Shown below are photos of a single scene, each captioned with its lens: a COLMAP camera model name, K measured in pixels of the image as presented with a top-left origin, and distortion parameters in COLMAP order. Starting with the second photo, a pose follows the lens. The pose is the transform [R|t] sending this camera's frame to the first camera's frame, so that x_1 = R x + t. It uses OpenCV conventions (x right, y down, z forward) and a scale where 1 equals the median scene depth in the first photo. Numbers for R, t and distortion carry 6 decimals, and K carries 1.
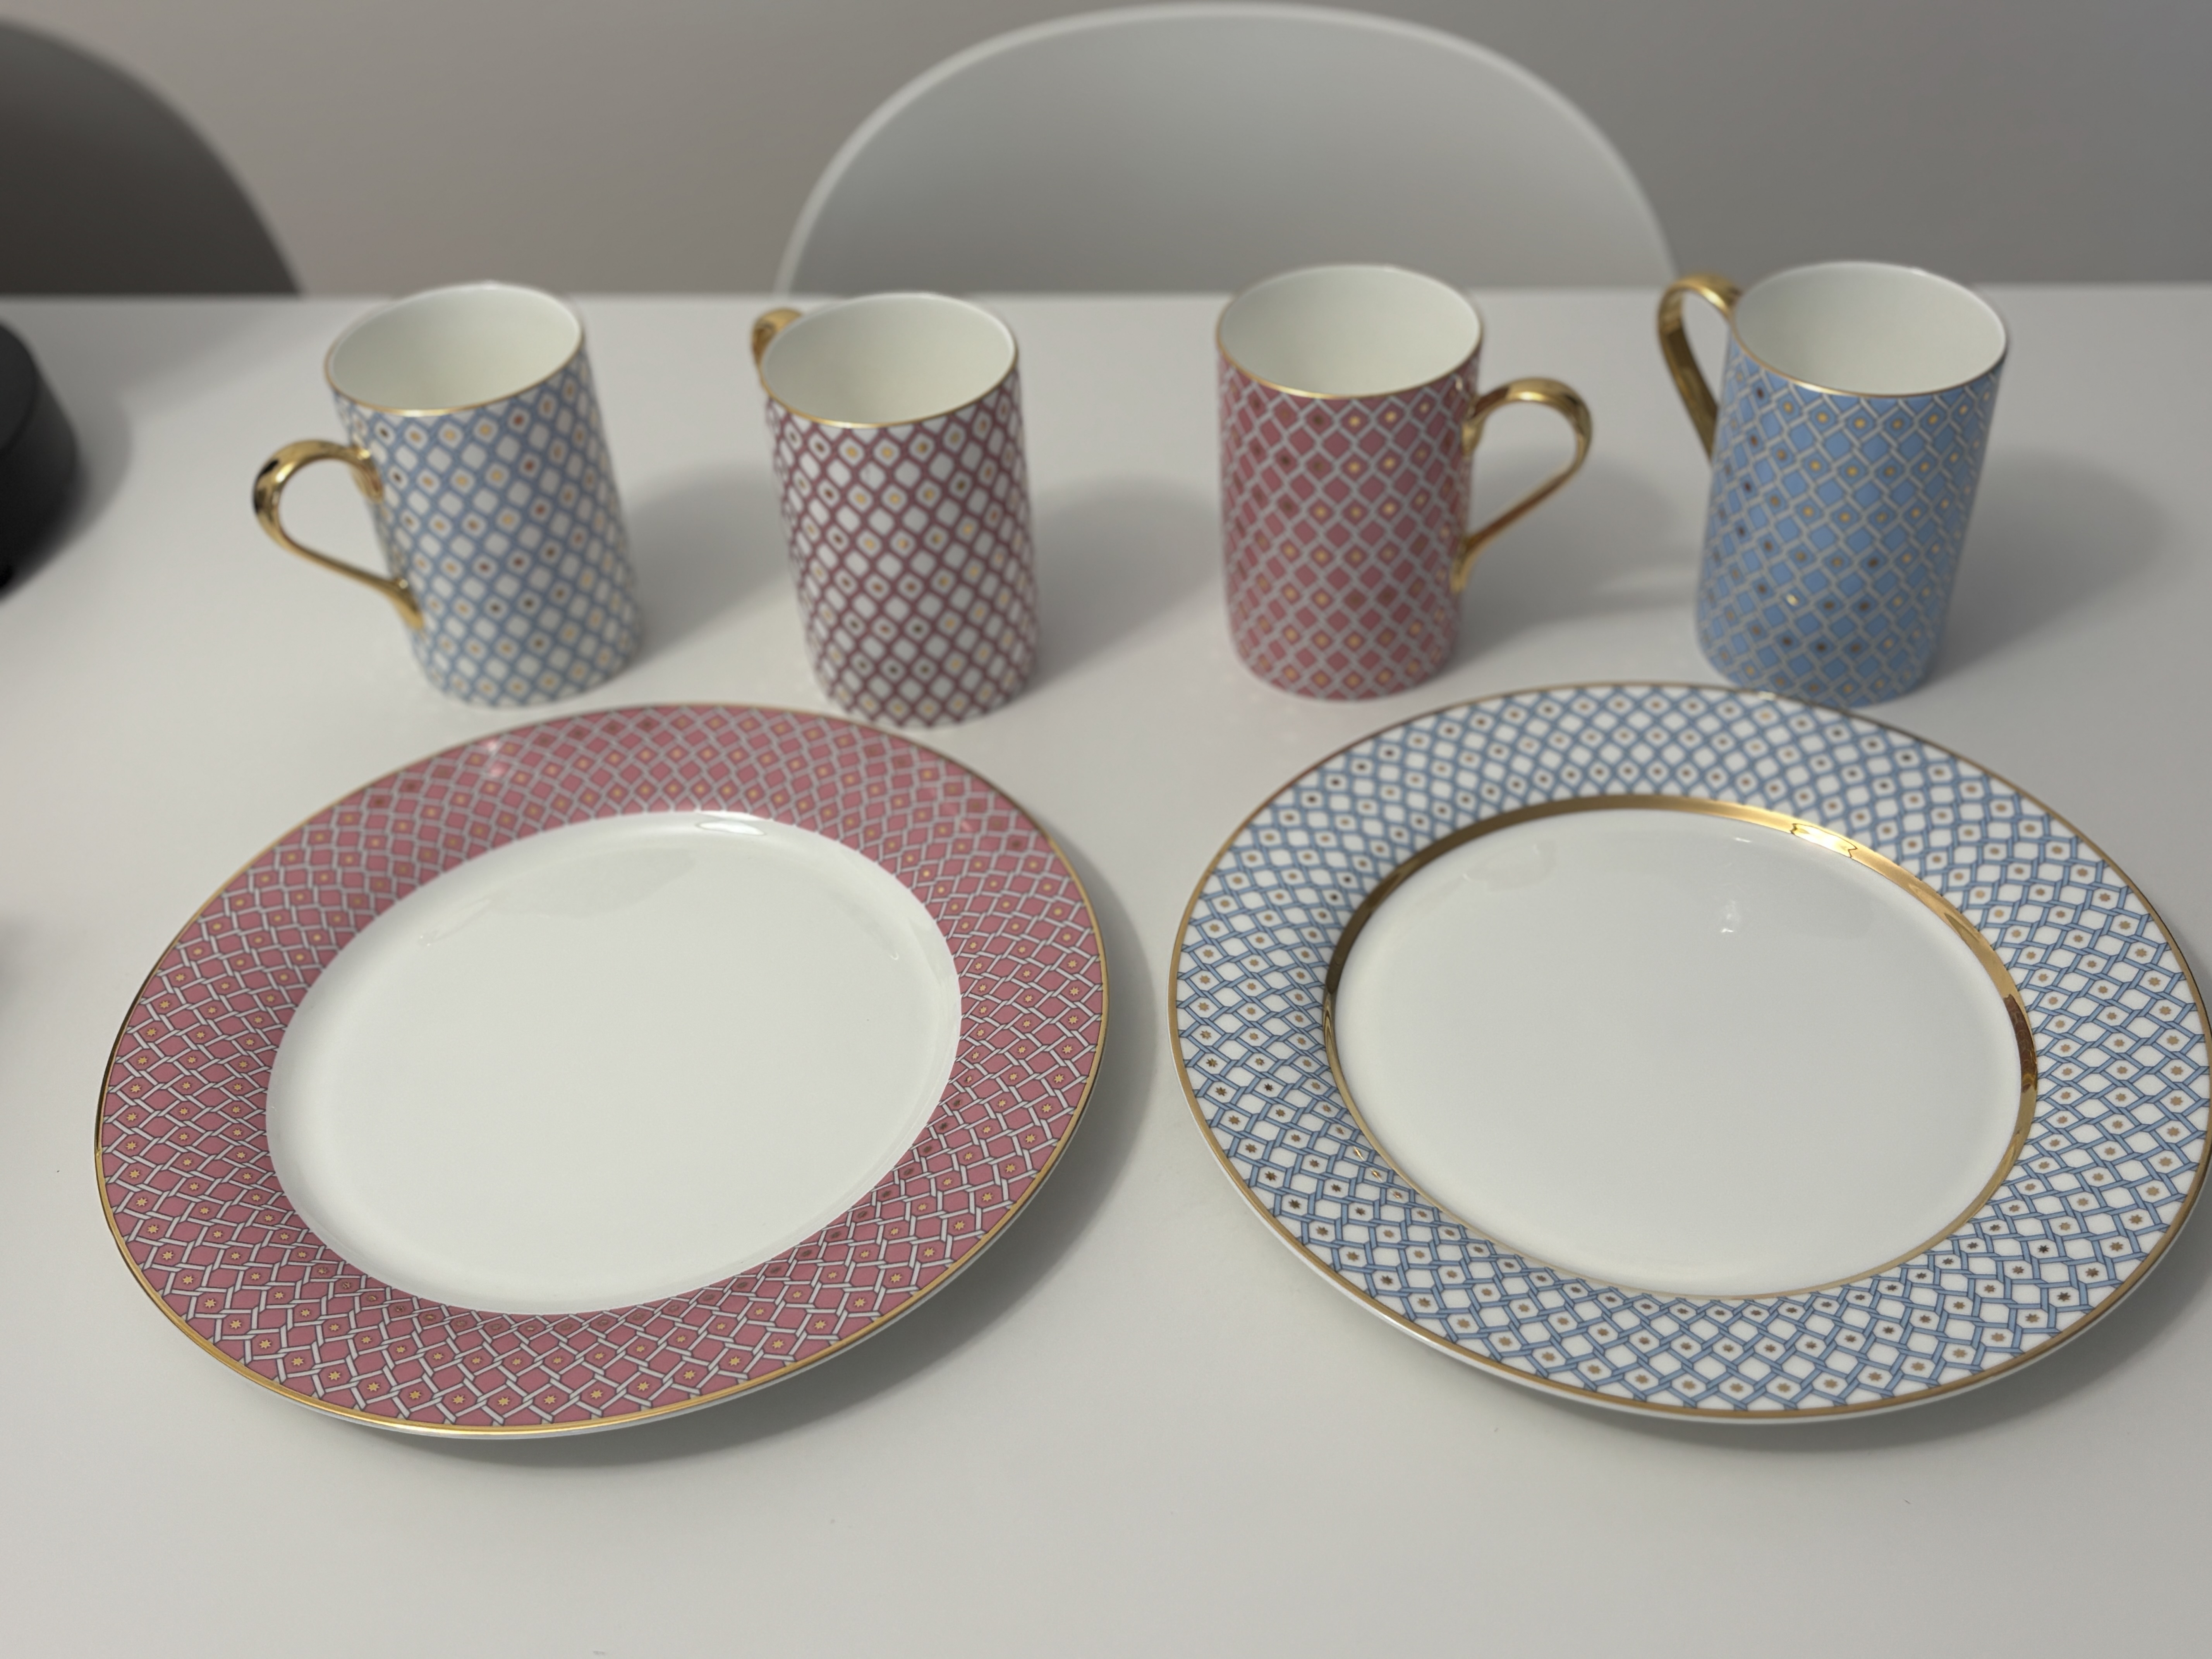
lens RADIAL K [[2484.2, 0, 1077.7], [0, 2484.2, 836.4], [0, 0, 1]] dist [0.215405, -0.895399]
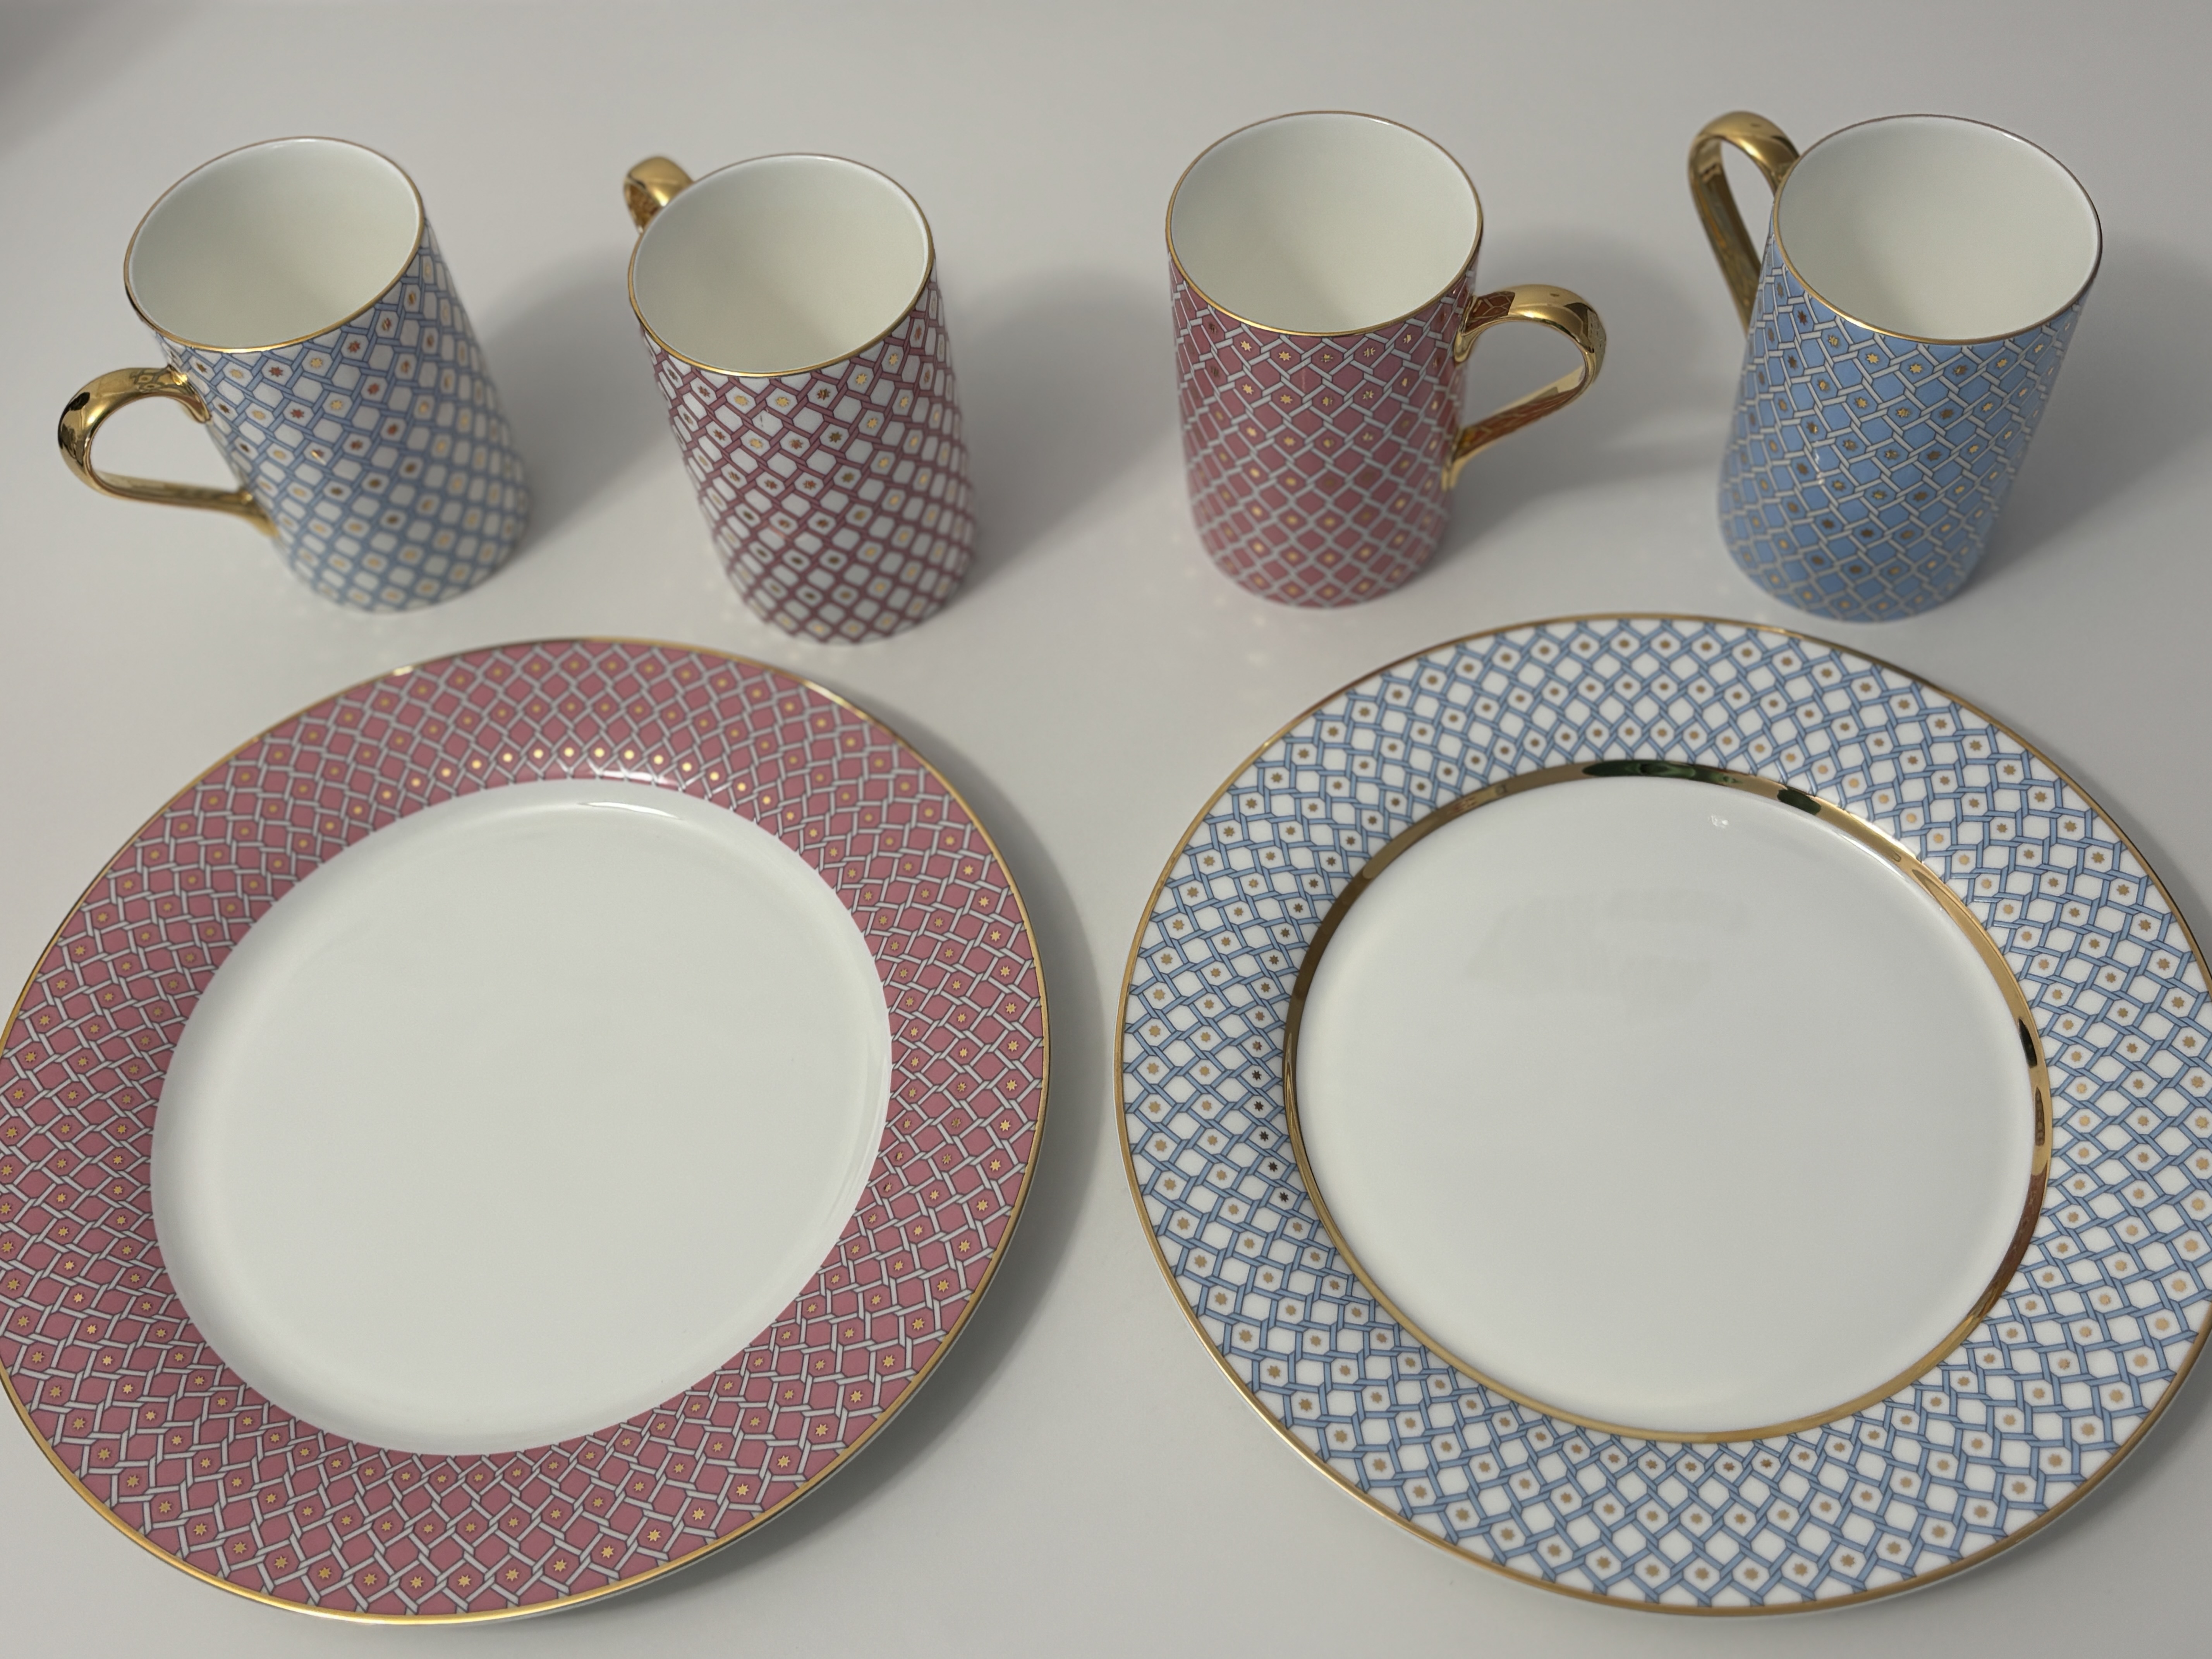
lens RADIAL K [[2478.8, 0, 1099.0], [0, 2478.8, 864.8], [0, 0, 1]] dist [0.193771, -0.780133]
pose [[0.999818, -0.018680, -0.003915, 0.032815], [0.019007, 0.955934, 0.292965, -0.250557], [-0.001730, -0.292987, 0.956115, 0.133099]]
